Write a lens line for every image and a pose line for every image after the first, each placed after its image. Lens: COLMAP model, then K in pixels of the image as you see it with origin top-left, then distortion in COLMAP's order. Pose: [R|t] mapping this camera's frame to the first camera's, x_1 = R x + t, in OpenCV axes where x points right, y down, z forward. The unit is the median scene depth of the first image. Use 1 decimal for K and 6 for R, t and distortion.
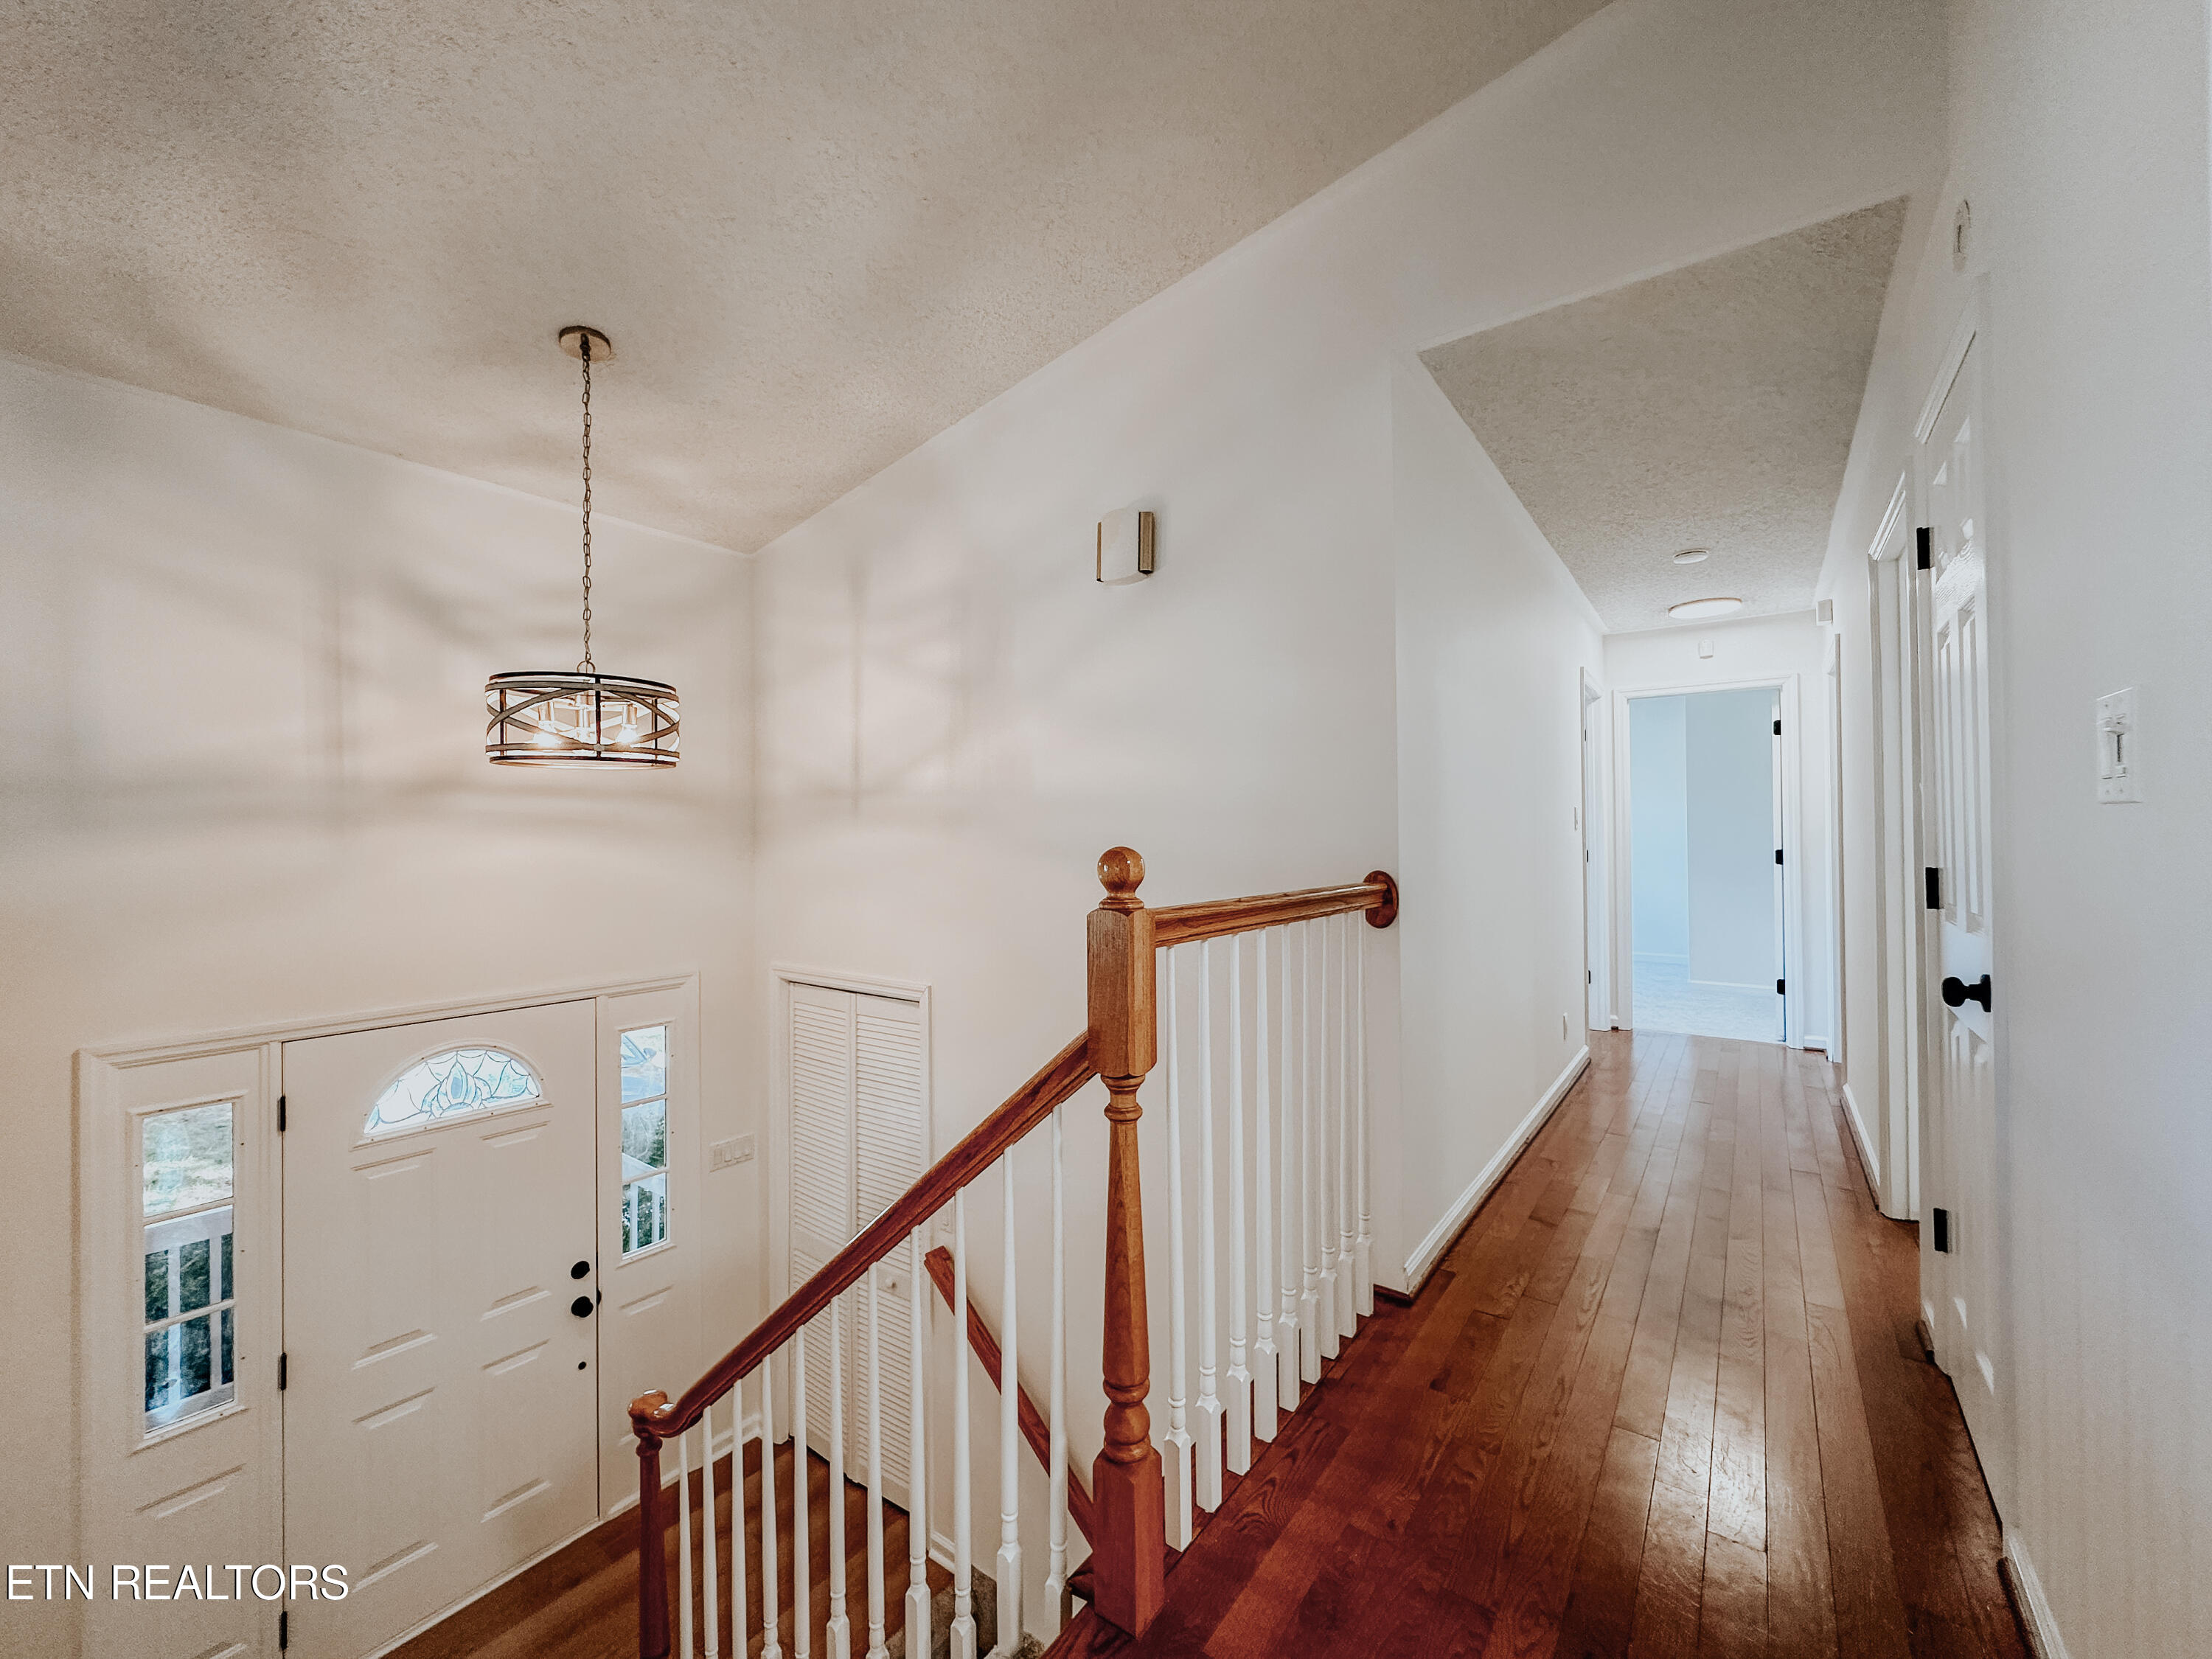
lens RADIAL K [[875.8, 0, 1106.0], [0, 875.8, 829.5], [0, 0, 1]] dist [-0.002035, -0.000130]
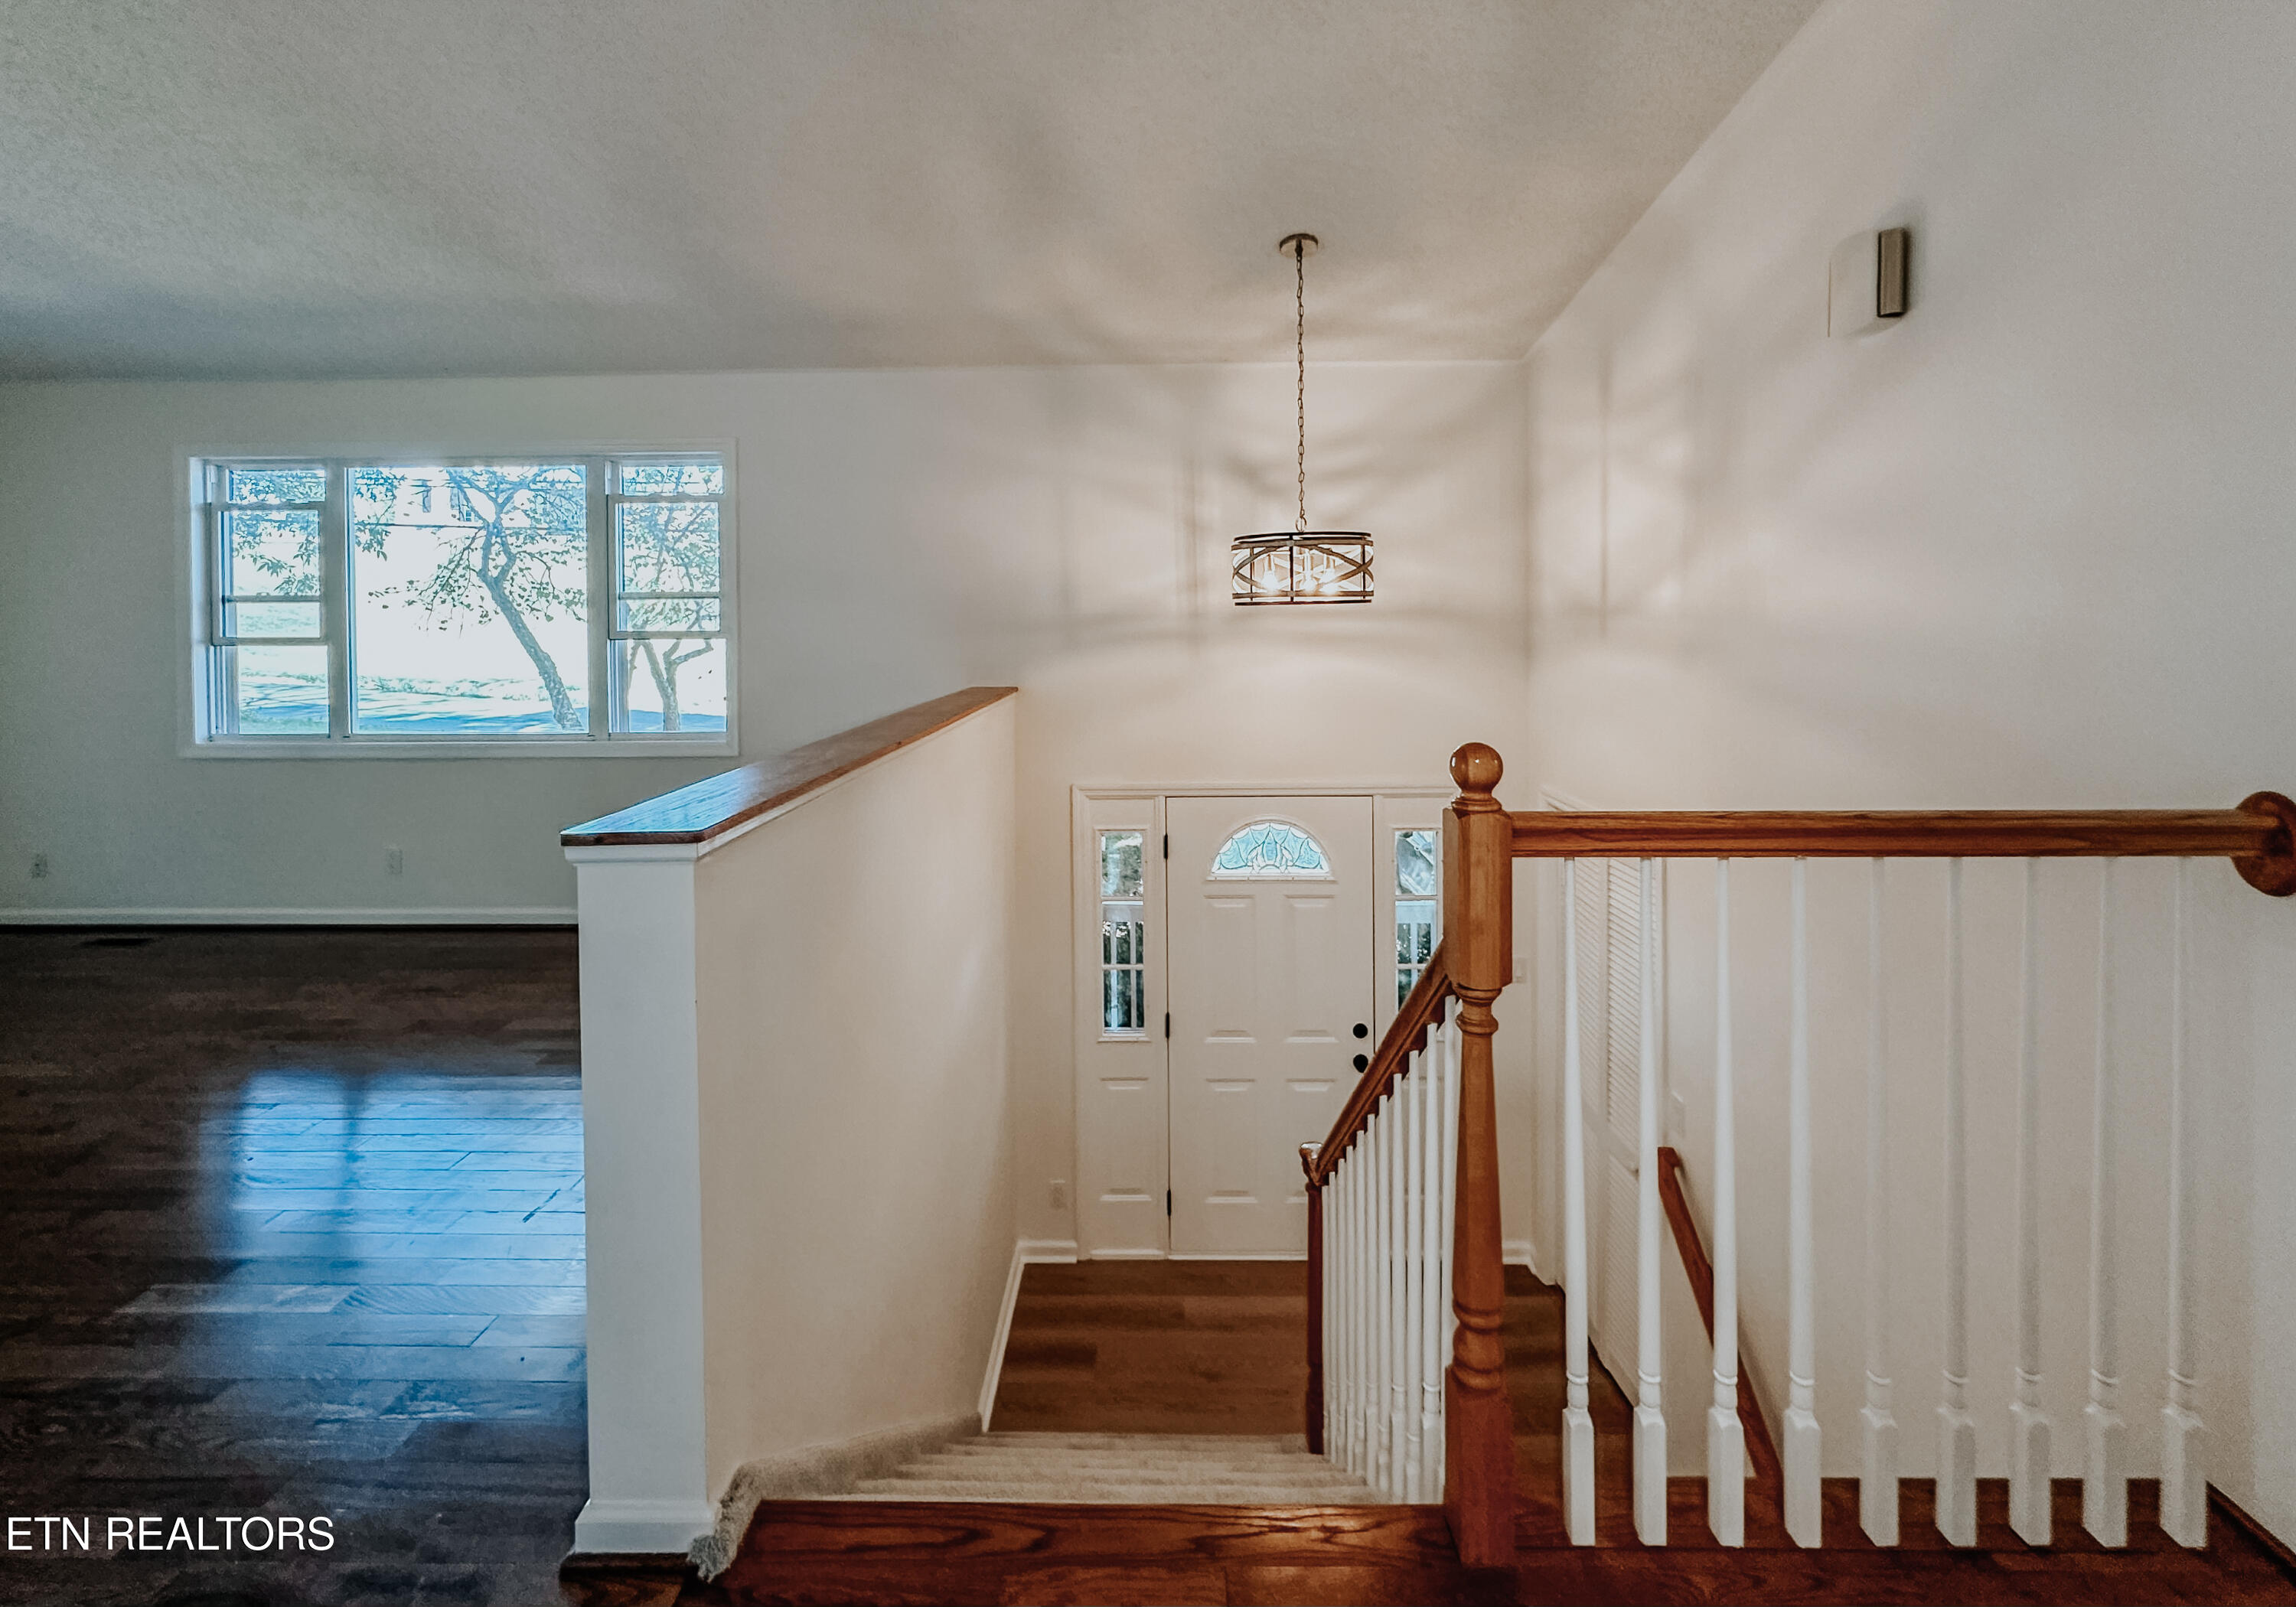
lens RADIAL K [[975.5, 0, 1145.9], [0, 975.5, 631.8], [0, 0, 1]] dist [-0.001333, 0.000807]
pose [[0.580943, 0.012879, -0.813842, 0.334792], [0.011403, 0.999648, 0.023960, -0.065065], [0.813864, -0.023200, 0.580591, 0.054245]]
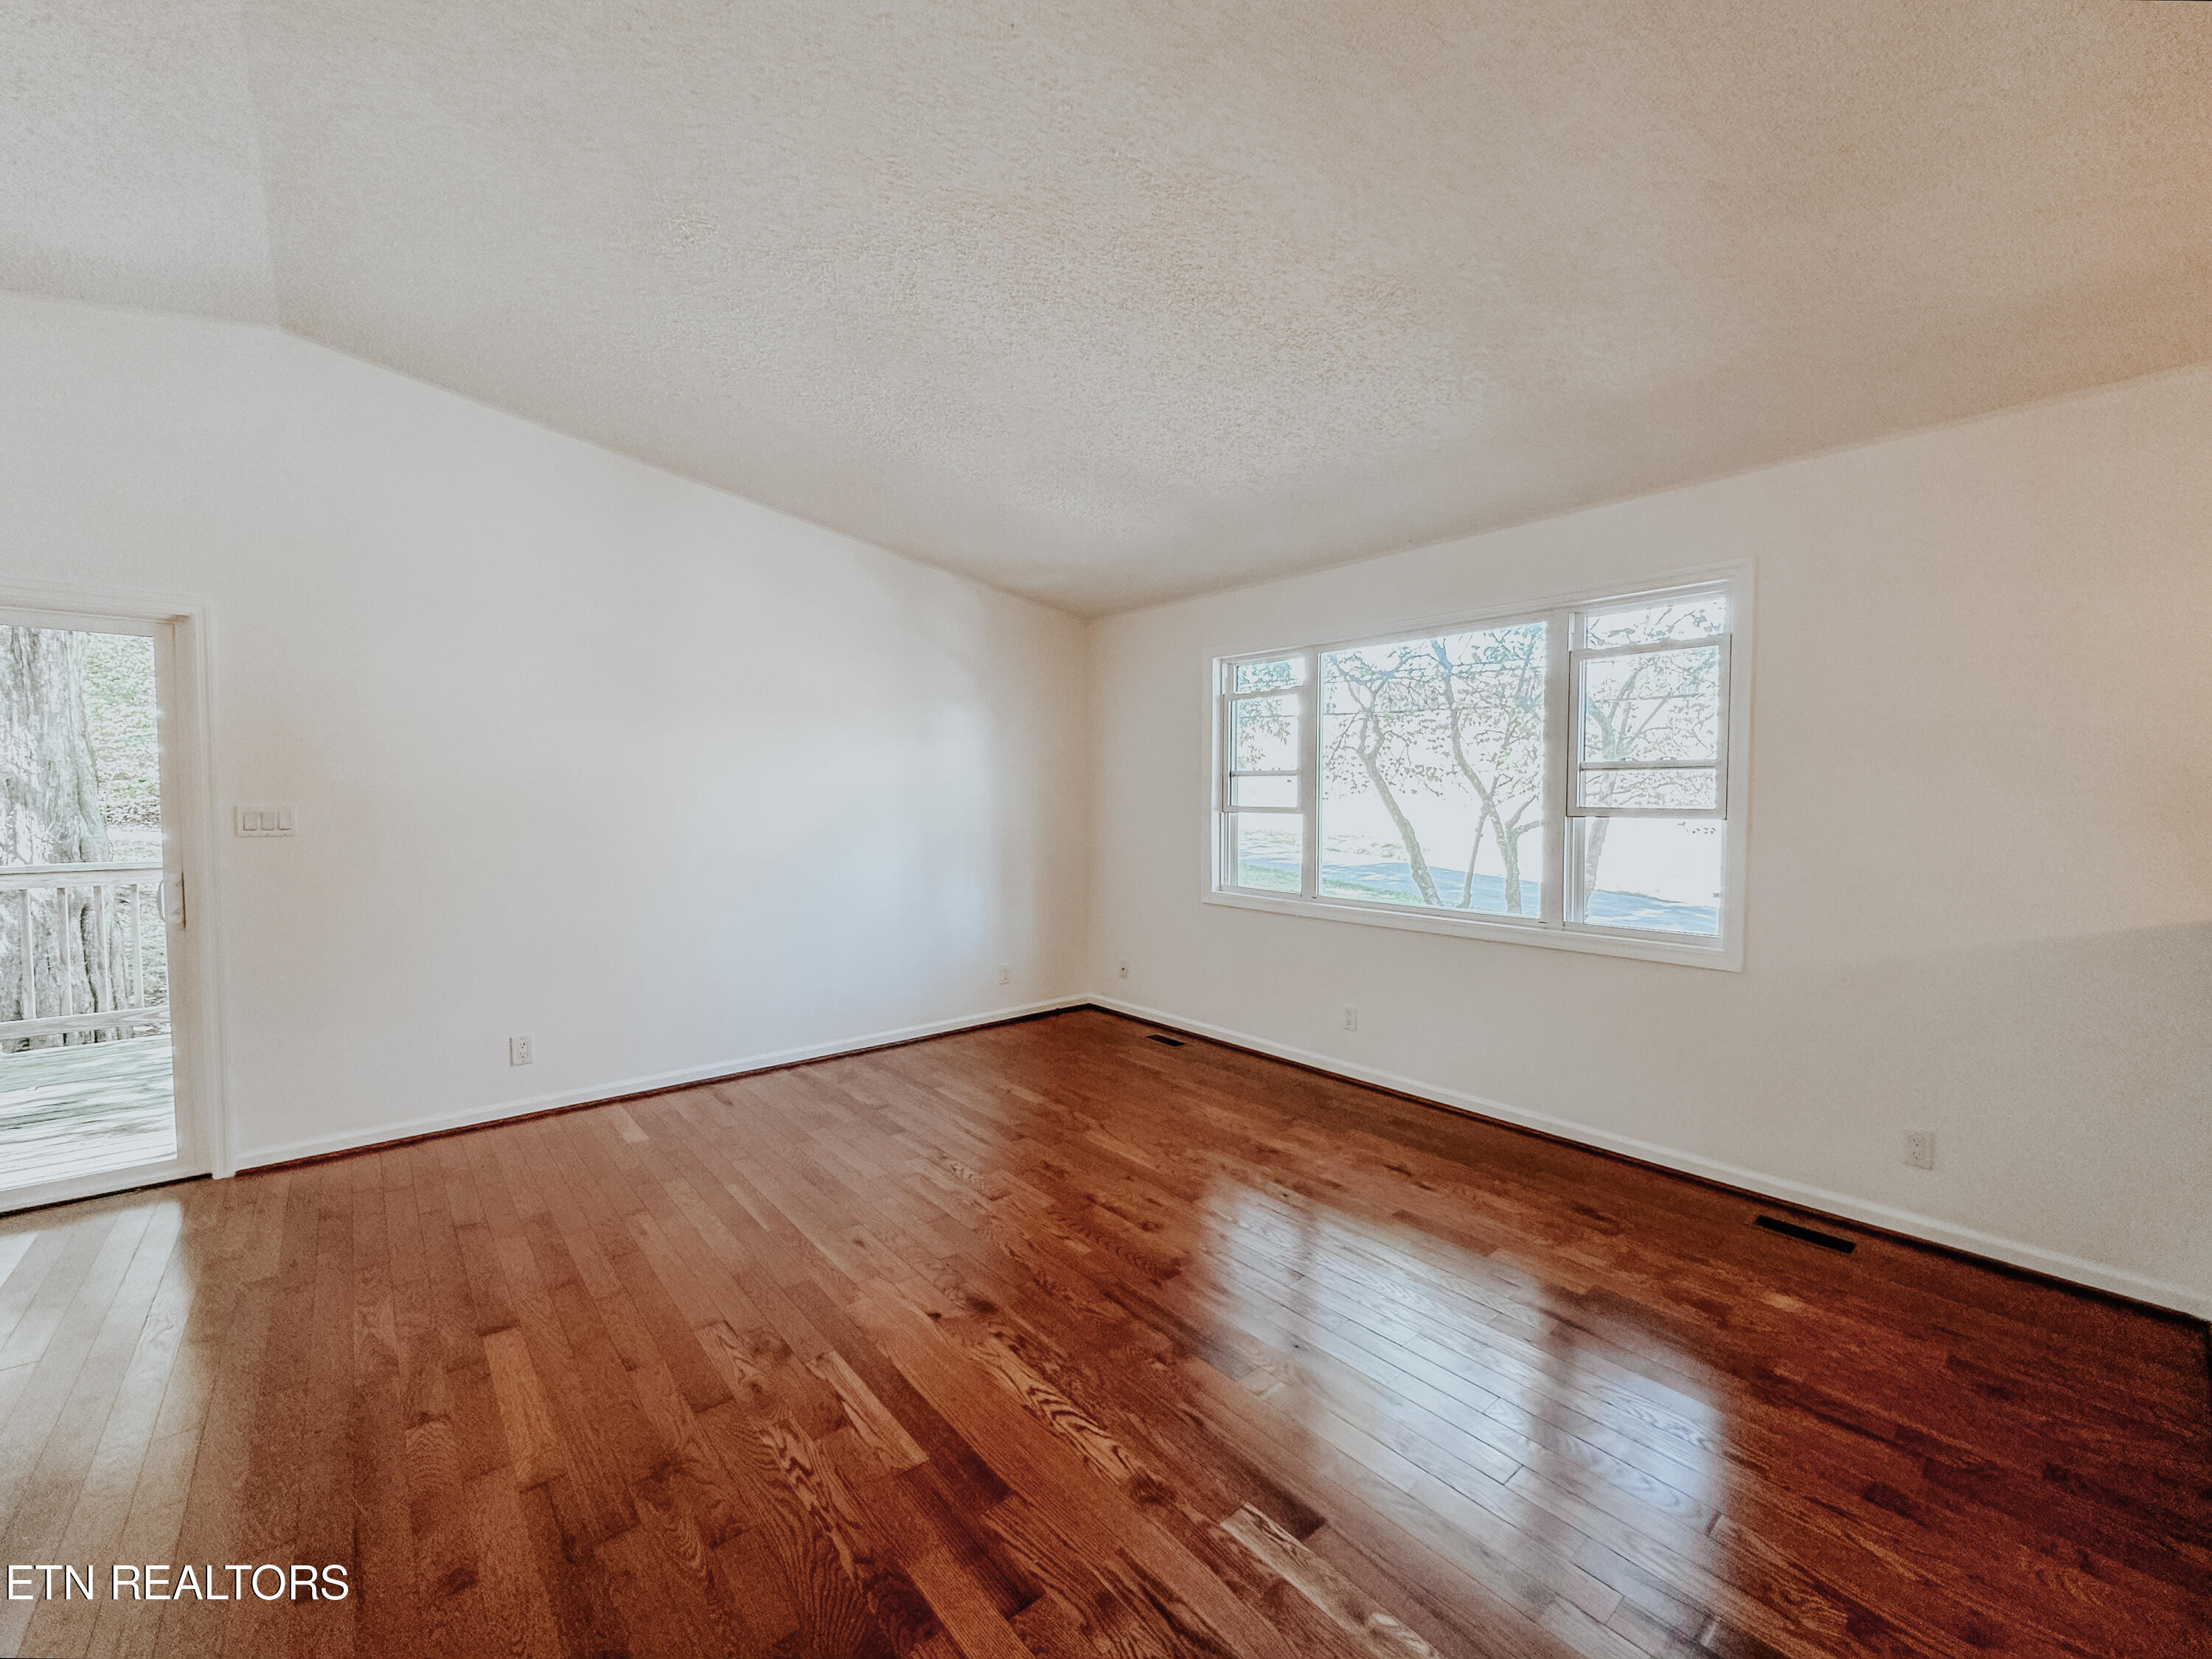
lens RADIAL K [[890.2, 0, 1106.0], [0, 890.2, 829.5], [0, 0, 1]] dist [-0.002465, 0.000003]
pose [[-0.225991, 0.046765, -0.973006, -0.084314], [0.012116, 0.998905, 0.045196, -0.070533], [0.974054, -0.001575, -0.226310, -0.094902]]
